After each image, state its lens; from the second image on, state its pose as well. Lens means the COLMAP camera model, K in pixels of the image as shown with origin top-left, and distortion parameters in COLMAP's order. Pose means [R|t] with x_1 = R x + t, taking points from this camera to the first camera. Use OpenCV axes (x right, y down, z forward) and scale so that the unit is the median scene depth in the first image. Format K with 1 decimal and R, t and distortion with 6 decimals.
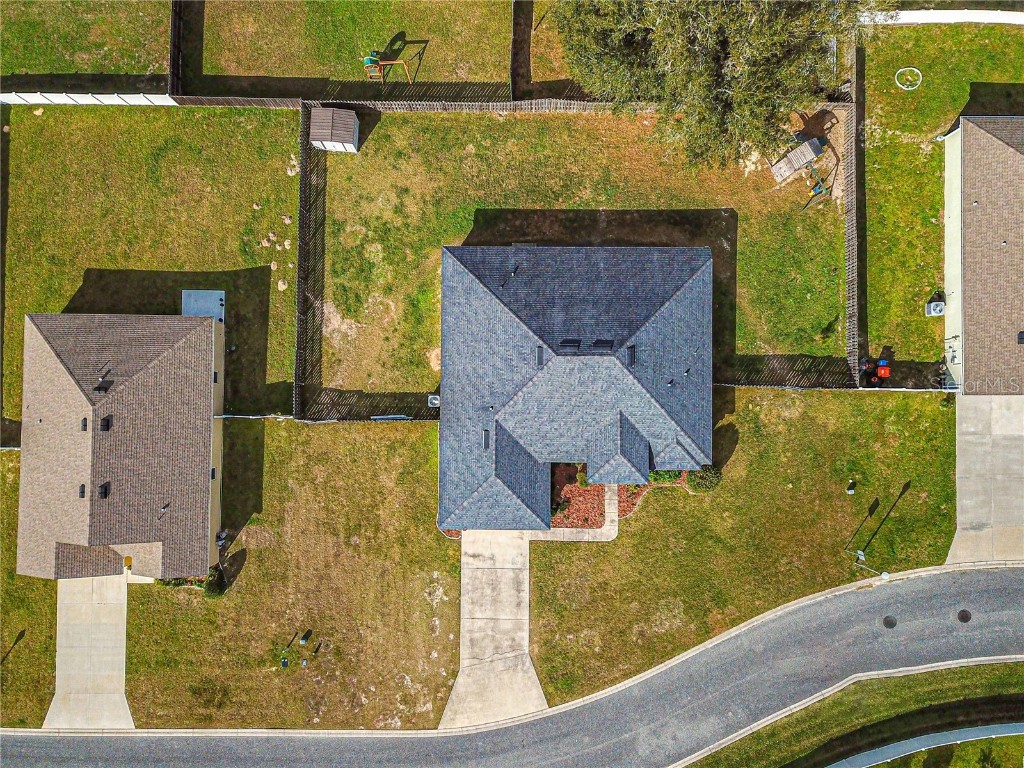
lens RADIAL K [[791.7, 0, 512.0], [0, 791.7, 384.0], [0, 0, 1]] dist [0.007896, 0.004477]
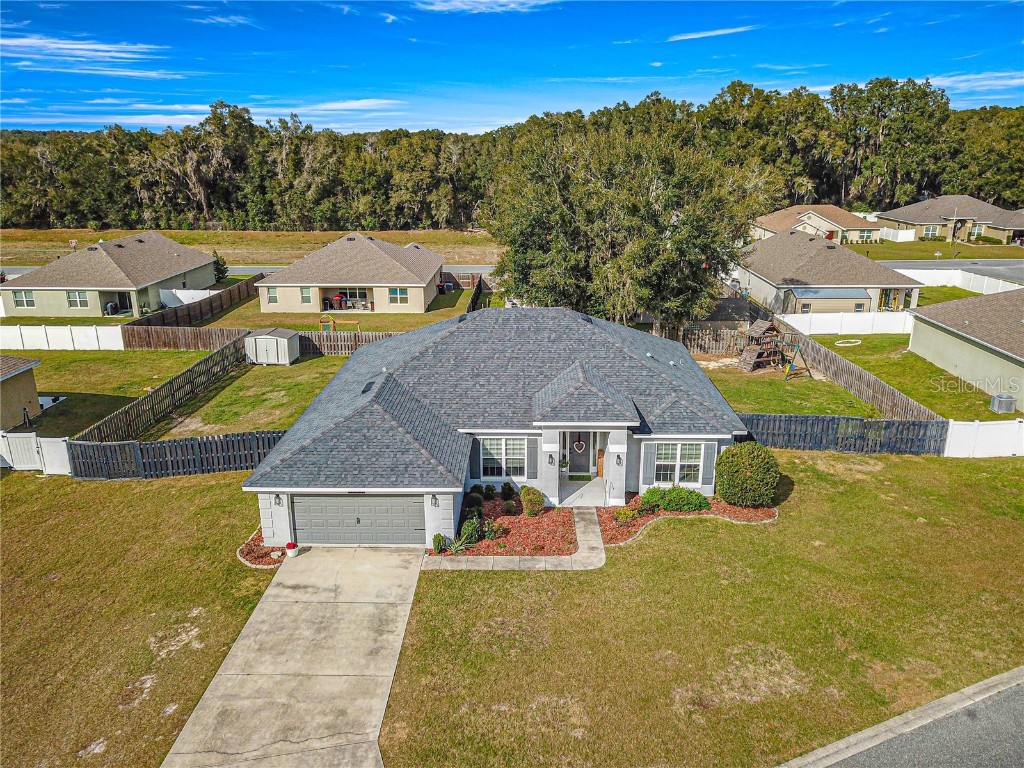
lens RADIAL K [[791.7, 0, 512.0], [0, 791.7, 384.0], [0, 0, 1]] dist [0.007896, 0.004477]
pose [[0.999883, 0.008559, -0.012654, 0.081318], [-0.014689, 0.310999, -0.950297, 0.612811], [-0.004199, 0.950372, 0.311089, 0.747469]]
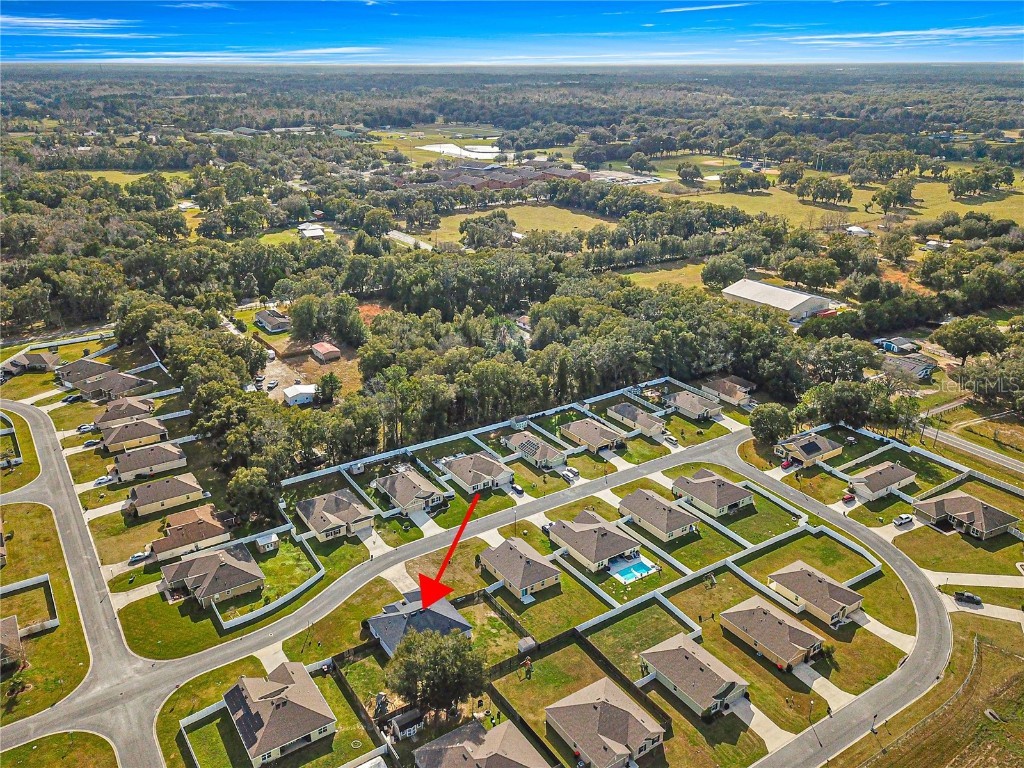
lens RADIAL K [[791.7, 0, 512.0], [0, 791.7, 384.0], [0, 0, 1]] dist [0.007896, 0.004477]
pose [[-0.823340, 0.215113, -0.525202, 1.208408], [-0.567355, -0.287813, 0.771539, -2.361862], [0.014808, 0.933215, 0.359014, -1.026074]]
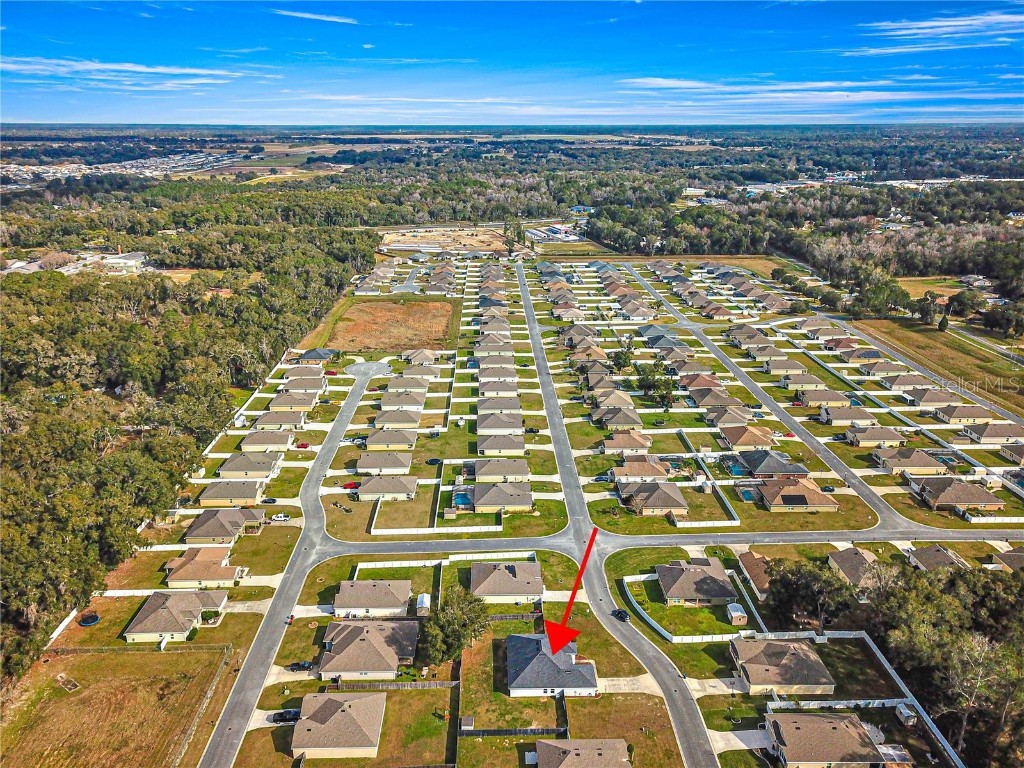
lens RADIAL K [[770.9, 0, 512.0], [0, 770.9, 384.0], [0, 0, 1]] dist [0.066322, -0.074757]
pose [[-0.037410, -0.305439, 0.951477, -2.594635], [0.999025, 0.010905, 0.042781, -0.298204], [-0.023443, 0.952149, 0.304733, -1.082752]]
